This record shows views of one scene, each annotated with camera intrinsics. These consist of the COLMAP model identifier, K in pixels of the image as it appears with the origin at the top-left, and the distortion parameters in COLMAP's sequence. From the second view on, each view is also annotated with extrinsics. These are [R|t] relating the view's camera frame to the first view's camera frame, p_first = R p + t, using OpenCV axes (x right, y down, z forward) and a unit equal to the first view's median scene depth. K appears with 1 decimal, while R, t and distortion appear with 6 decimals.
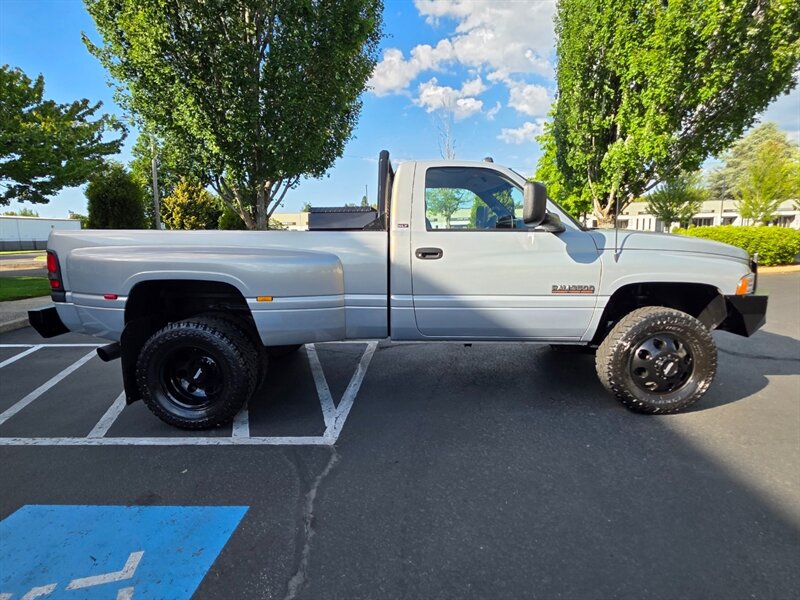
lens RADIAL K [[424.0, 0, 400.0], [0, 424.0, 300.0], [0, 0, 1]] dist [0.000591, 0.000697]
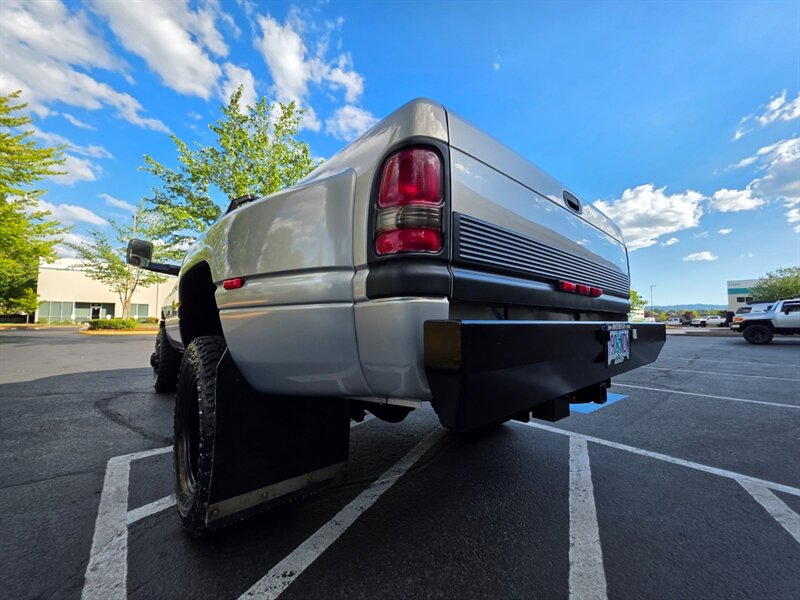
lens RADIAL K [[319.4, 0, 400.1], [0, 319.4, 299.4], [0, 0, 1]] dist [0.002072, 0.000691]
pose [[-0.664108, 0.070669, 0.744289, -1.037520], [0.127438, 0.991654, 0.019554, -0.095567], [-0.736695, 0.107837, -0.667571, 1.814977]]
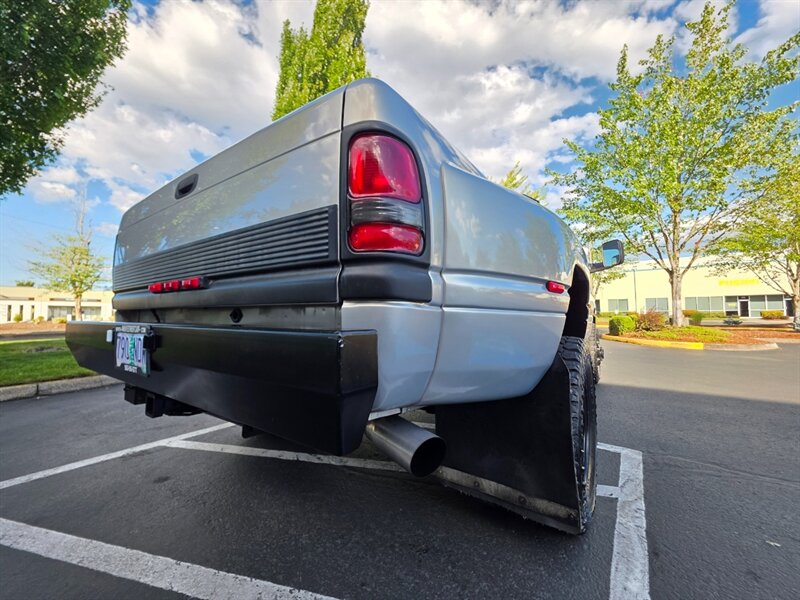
lens RADIAL K [[319.4, 0, 400.1], [0, 319.4, 299.4], [0, 0, 1]] dist [0.002072, 0.000691]
pose [[0.566984, 0.060140, 0.821530, -1.039244], [0.120079, 0.980643, -0.154662, 0.036802], [-0.814929, 0.186340, 0.548787, 0.922338]]
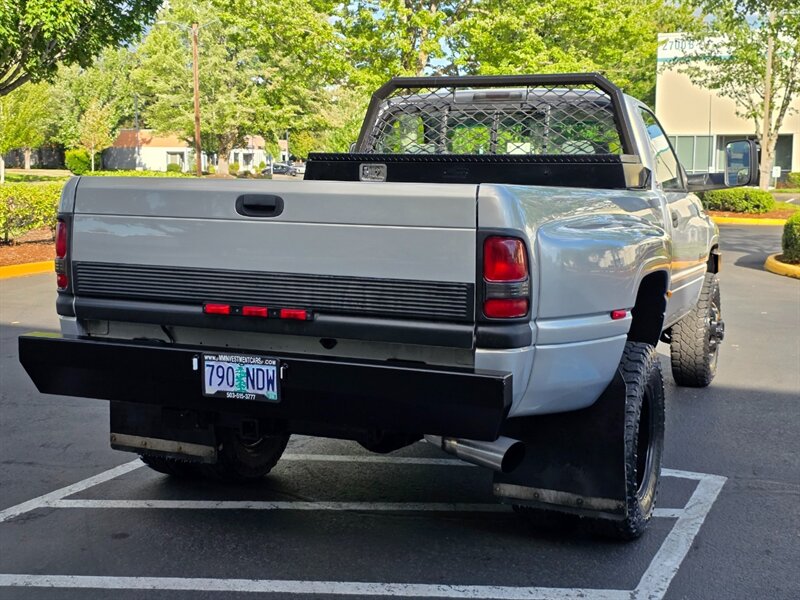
lens RADIAL K [[1071.9, 0, 397.6], [0, 1071.9, 303.0], [0, 0, 1]] dist [0.070184, 0.005152]
pose [[0.385906, -0.091689, 0.917970, -1.954749], [0.129096, 0.990625, 0.044675, -0.113128], [-0.913461, 0.101266, 0.394125, 0.703649]]
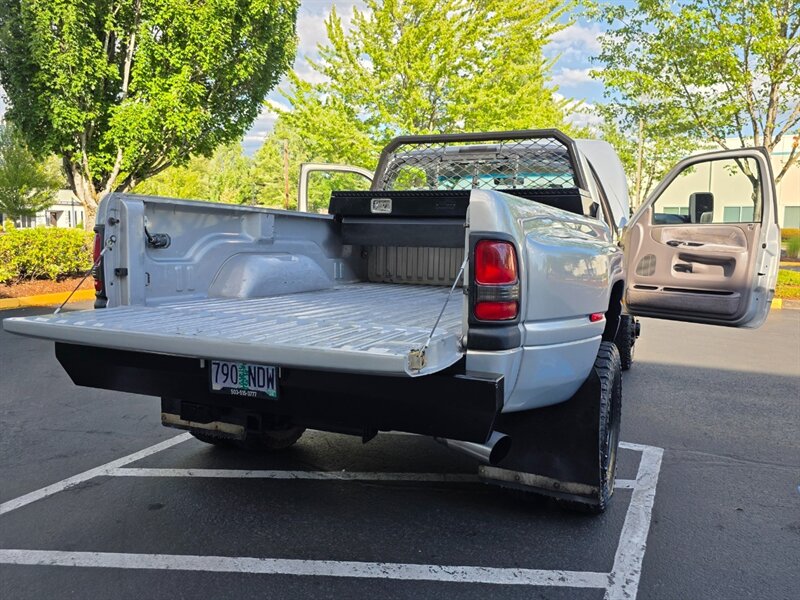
lens RADIAL K [[641.4, 0, 402.0], [0, 641.4, 298.0], [0, 0, 1]] dist [0.034460, -0.001219]
pose [[0.396375, -0.074010, 0.915101, -1.538489], [0.125299, 0.991780, 0.025938, -0.086427], [-0.909498, 0.104380, 0.402390, 0.860846]]
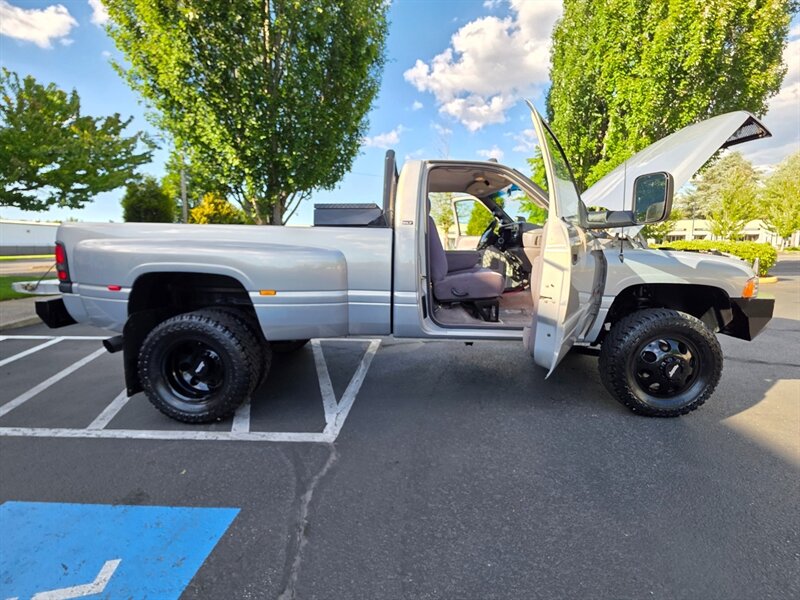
lens RADIAL K [[381.1, 0, 399.1], [0, 381.1, 297.1], [0, 0, 1]] dist [0.000972, 0.000271]
pose [[0.999809, 0.018330, -0.006781, -0.003695], [-0.018458, 0.999643, -0.019292, 0.018090], [0.006425, 0.019414, 0.999791, 0.102648]]
